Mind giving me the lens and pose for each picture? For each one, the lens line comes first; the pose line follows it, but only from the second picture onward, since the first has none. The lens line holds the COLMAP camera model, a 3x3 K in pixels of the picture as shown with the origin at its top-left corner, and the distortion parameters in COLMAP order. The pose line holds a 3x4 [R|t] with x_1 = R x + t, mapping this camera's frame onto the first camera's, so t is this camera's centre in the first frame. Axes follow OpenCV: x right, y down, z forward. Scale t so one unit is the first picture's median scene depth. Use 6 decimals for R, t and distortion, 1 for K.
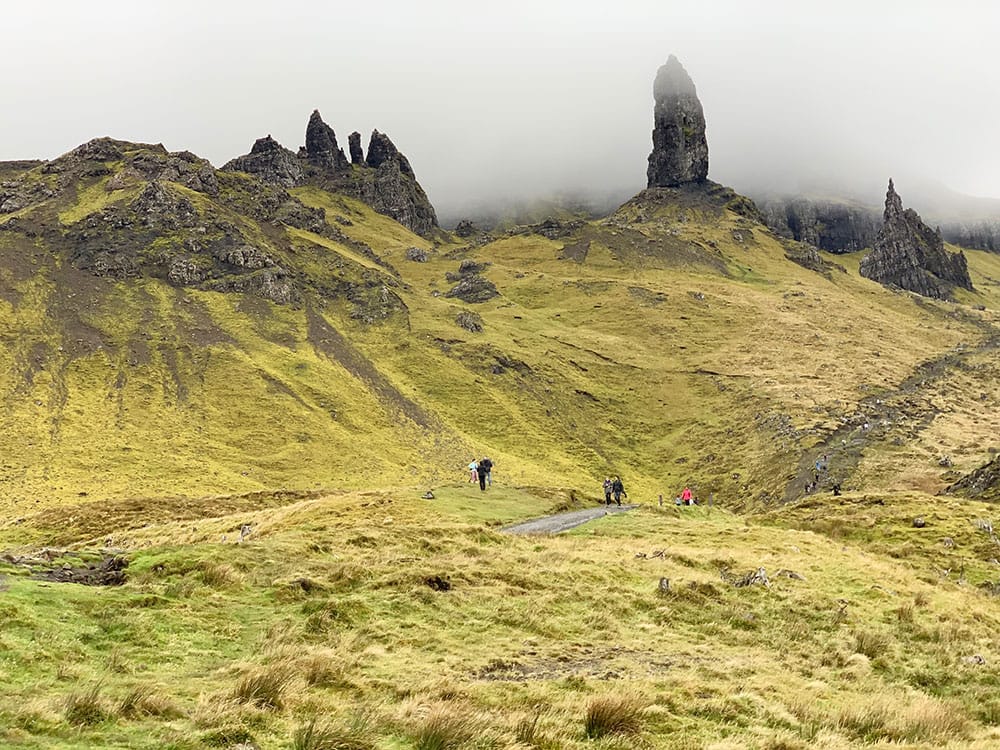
lens RADIAL K [[1505.5, 0, 519.6], [0, 1505.5, 375.6], [0, 0, 1]] dist [0.125009, 0.090191]
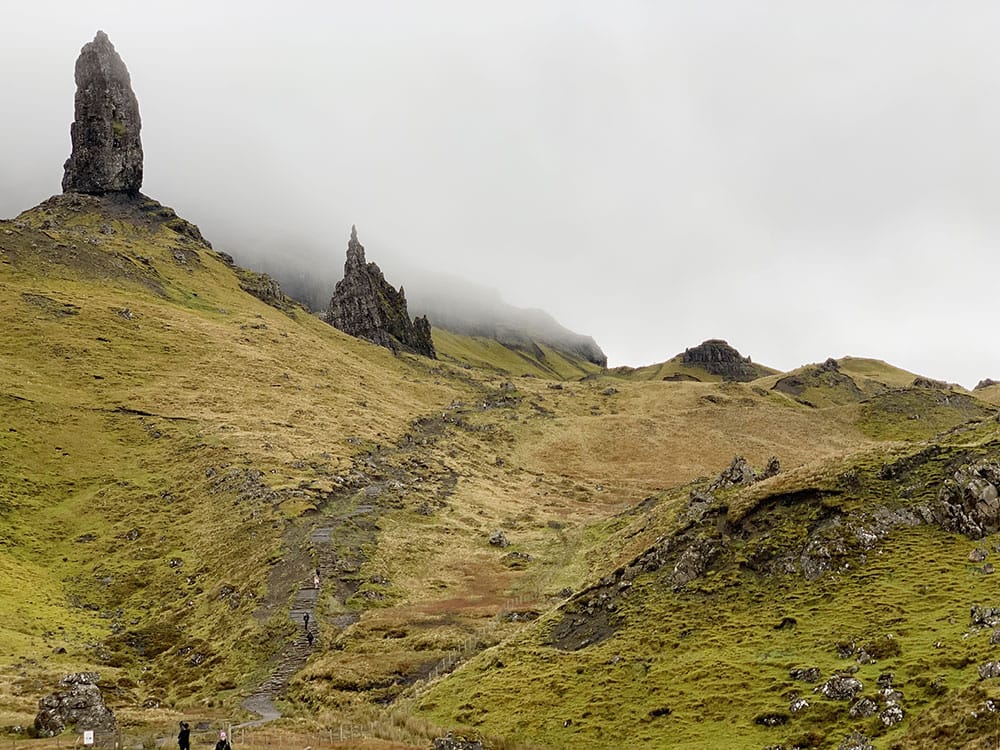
lens RADIAL K [[1503.8, 0, 512.4], [0, 1503.8, 346.5], [0, 0, 1]] dist [0.087947, -0.081430]
pose [[0.929492, 0.060810, 0.363794, 0.033986], [-0.029815, 0.995475, -0.090221, 0.025947], [-0.367635, 0.073013, 0.927100, 0.311382]]
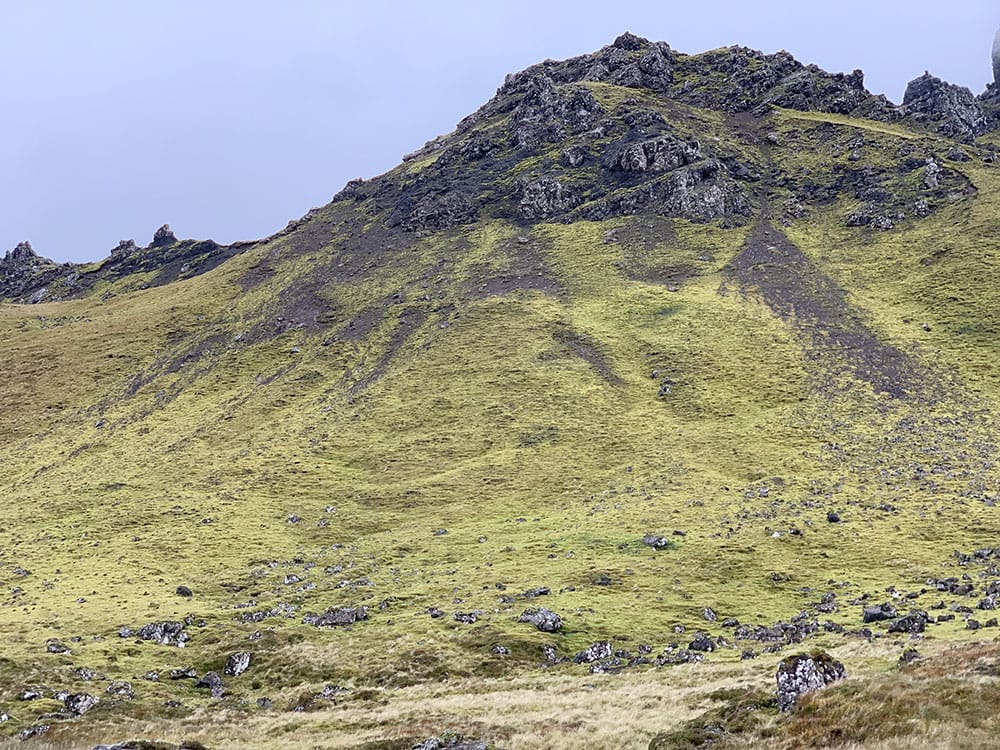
lens RADIAL K [[1503.8, 0, 512.4], [0, 1503.8, 346.5], [0, 0, 1]] dist [0.087947, -0.081430]
pose [[0.805154, -0.146629, -0.574654, 0.071406], [0.072573, 0.986032, -0.149913, 0.062211], [0.588609, 0.078999, 0.804549, 0.535081]]
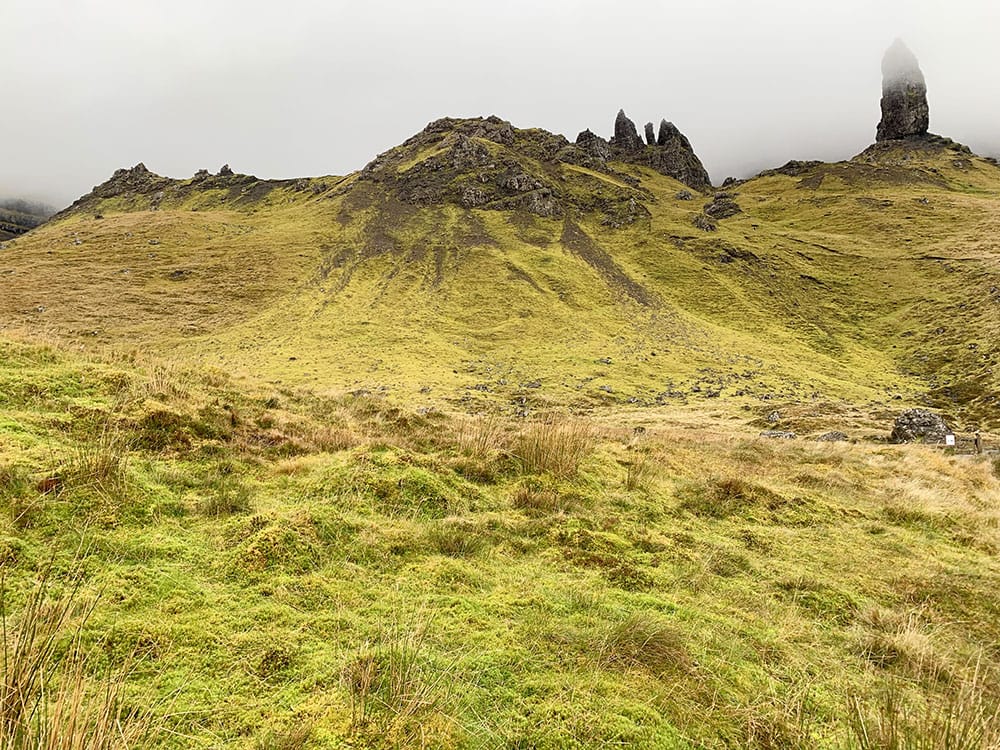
lens RADIAL K [[765.4, 0, 500.0], [0, 765.4, 375.0], [0, 0, 1]] dist [0.041337, -0.039026]
pose [[0.932069, -0.000203, -0.362281, 0.035248], [0.025894, 0.997480, 0.066060, 0.038674], [0.361355, -0.070953, 0.929725, 0.372600]]
